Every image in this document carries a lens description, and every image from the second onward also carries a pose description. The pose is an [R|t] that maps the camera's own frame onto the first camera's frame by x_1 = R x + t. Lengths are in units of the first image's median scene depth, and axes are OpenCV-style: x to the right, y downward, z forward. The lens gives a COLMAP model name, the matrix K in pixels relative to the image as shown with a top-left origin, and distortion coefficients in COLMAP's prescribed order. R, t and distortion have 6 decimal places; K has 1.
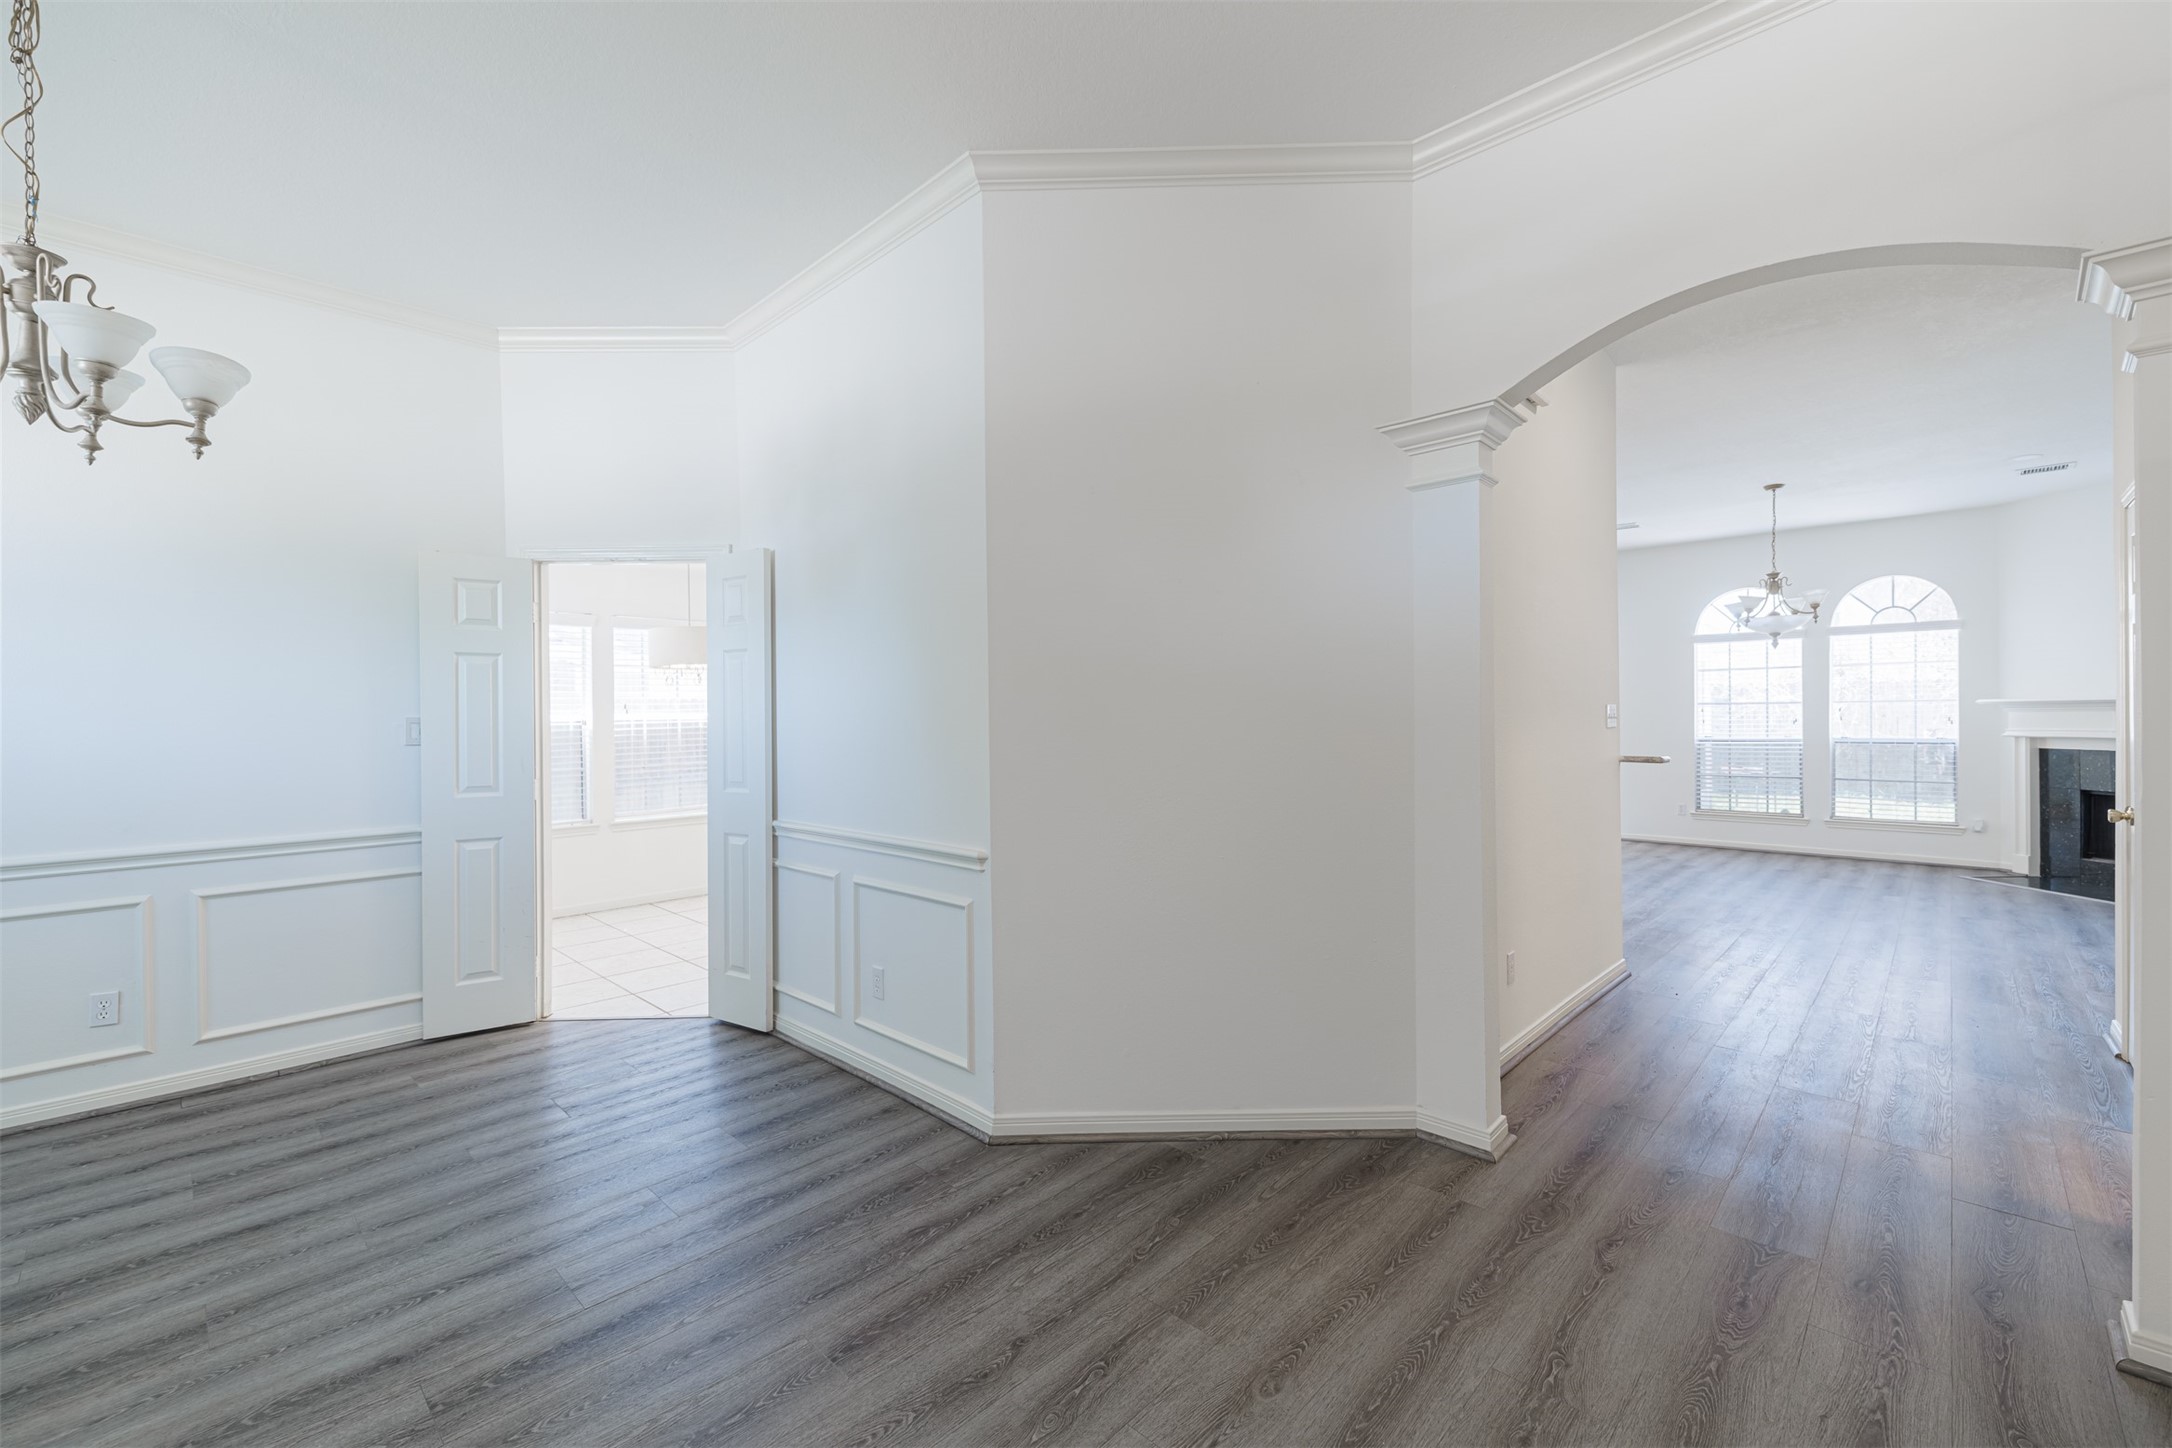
lens RADIAL K [[902.2, 0, 1091.2], [0, 902.2, 719.4], [0, 0, 1]] dist [0.009697, -0.002323]
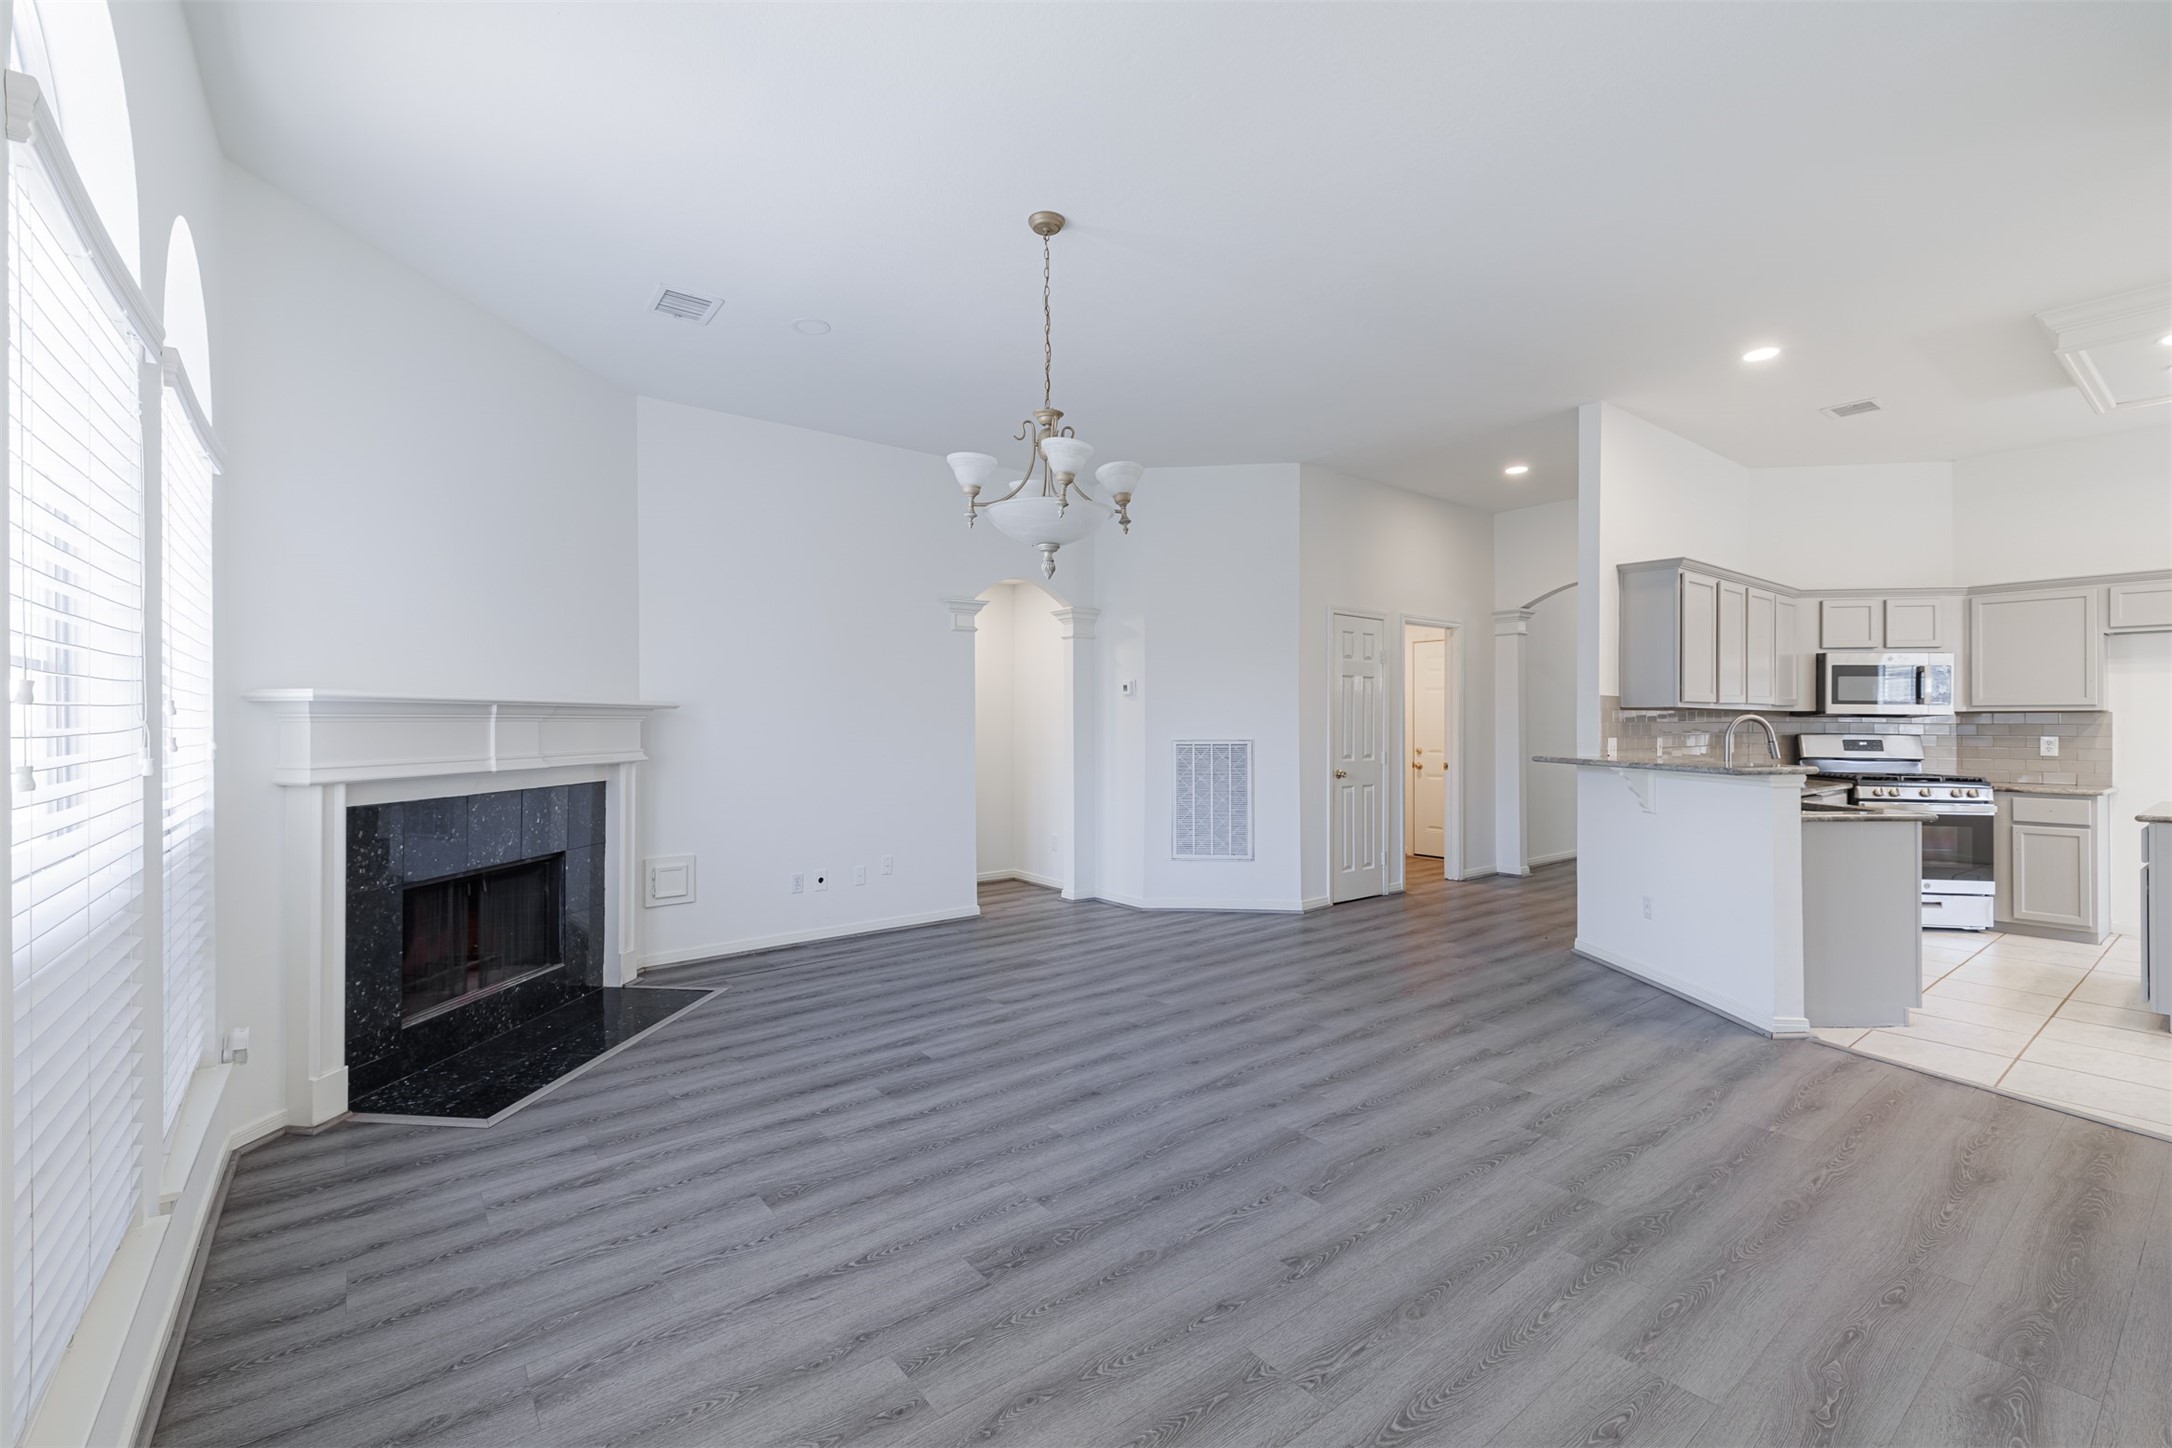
lens RADIAL K [[902.2, 0, 1089.7], [0, 902.2, 720.6], [0, 0, 1]] dist [0.009697, -0.002323]
pose [[-0.988816, 0.009912, 0.148811, 1.166139], [0.010320, 0.999945, 0.001969, -0.011960], [-0.148783, 0.003483, -0.988864, 2.541932]]
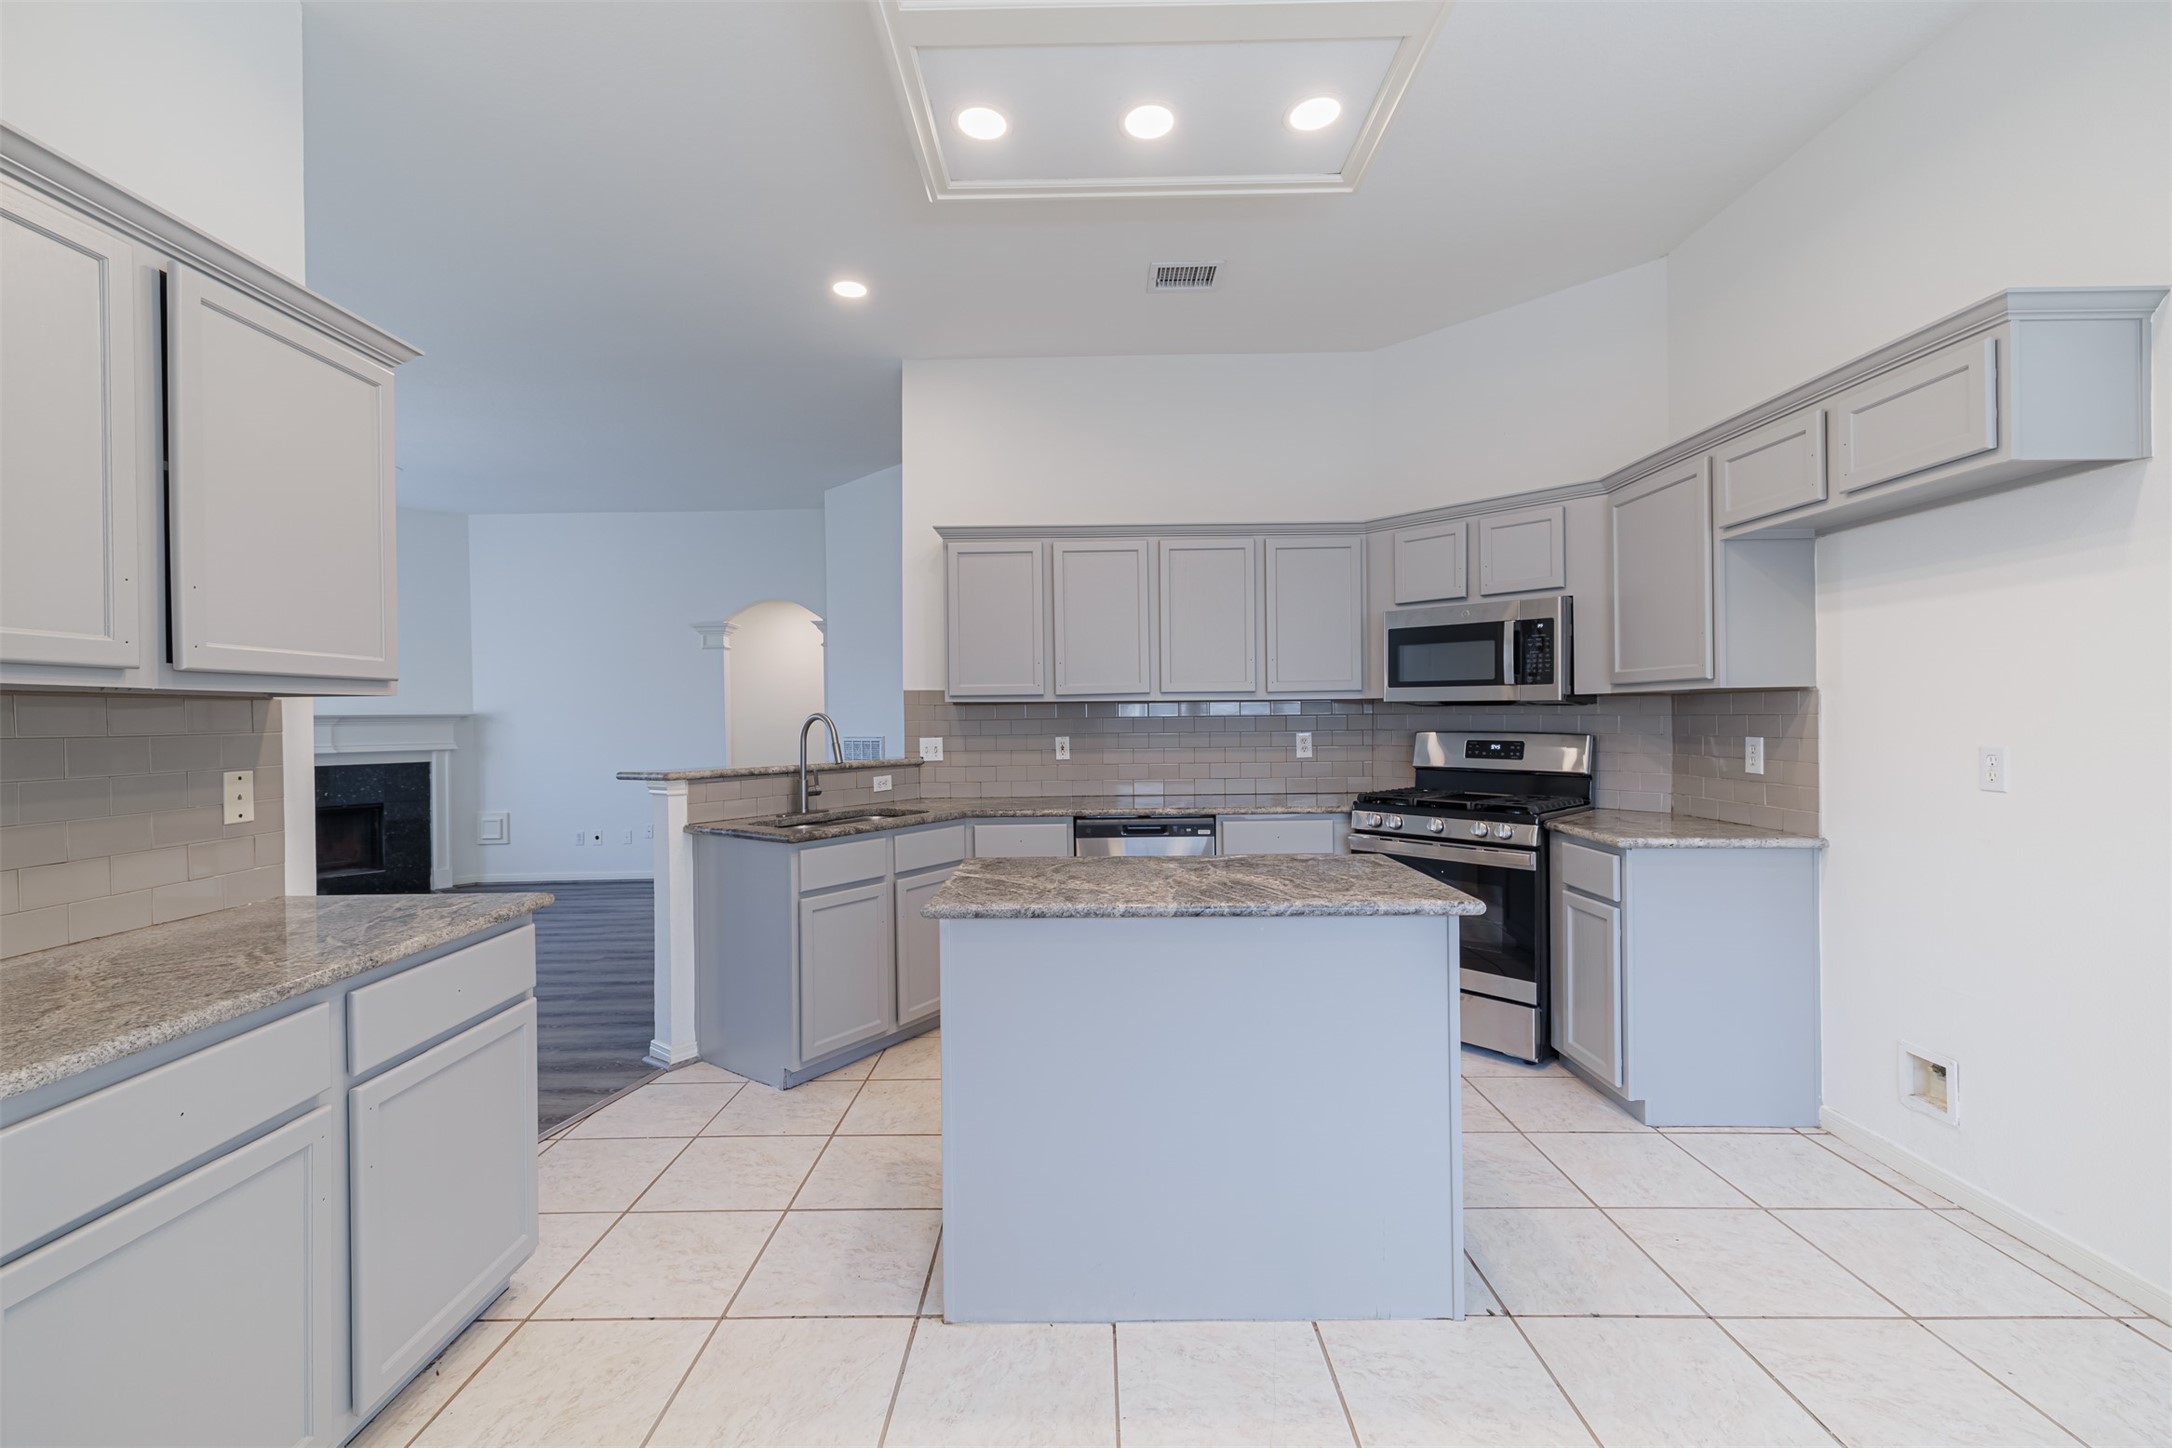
lens RADIAL K [[902.2, 0, 1064.8], [0, 902.2, 718.1], [0, 0, 1]] dist [0.009697, -0.002323]
pose [[-0.686247, 0.017072, 0.727168, -0.313135], [0.022202, 0.999750, -0.002519, 0.004941], [-0.727030, 0.014416, -0.686454, 1.819392]]
